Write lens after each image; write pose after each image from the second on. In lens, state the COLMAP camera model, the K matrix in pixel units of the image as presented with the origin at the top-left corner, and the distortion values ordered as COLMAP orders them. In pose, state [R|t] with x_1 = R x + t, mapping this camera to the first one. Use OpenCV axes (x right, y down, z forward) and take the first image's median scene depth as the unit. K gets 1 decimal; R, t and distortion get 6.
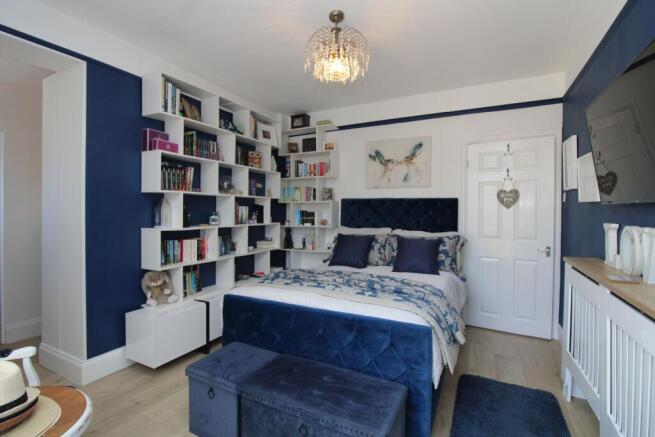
lens RADIAL K [[309.6, 0, 327.8], [0, 309.6, 206.9], [0, 0, 1]] dist [-0.000677, -0.000166]
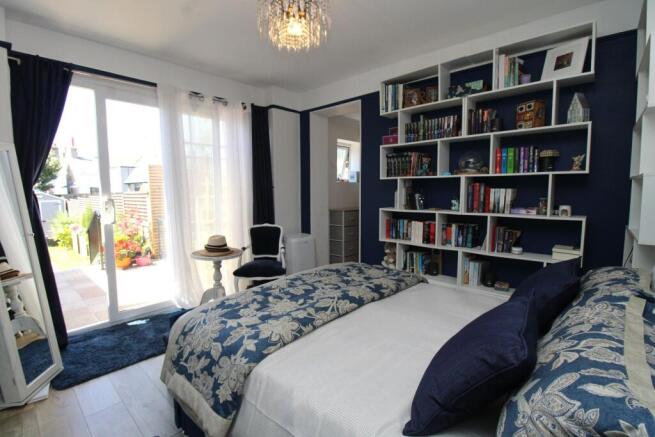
lens RADIAL K [[305.7, 0, 327.5], [0, 305.7, 218.5], [0, 0, 1]] dist [0.000314, -0.000113]
pose [[-0.246272, 0.076827, -0.966151, 0.647691], [0.006379, 0.996960, 0.077651, 0.012482], [0.969180, 0.012960, -0.246013, 0.979101]]
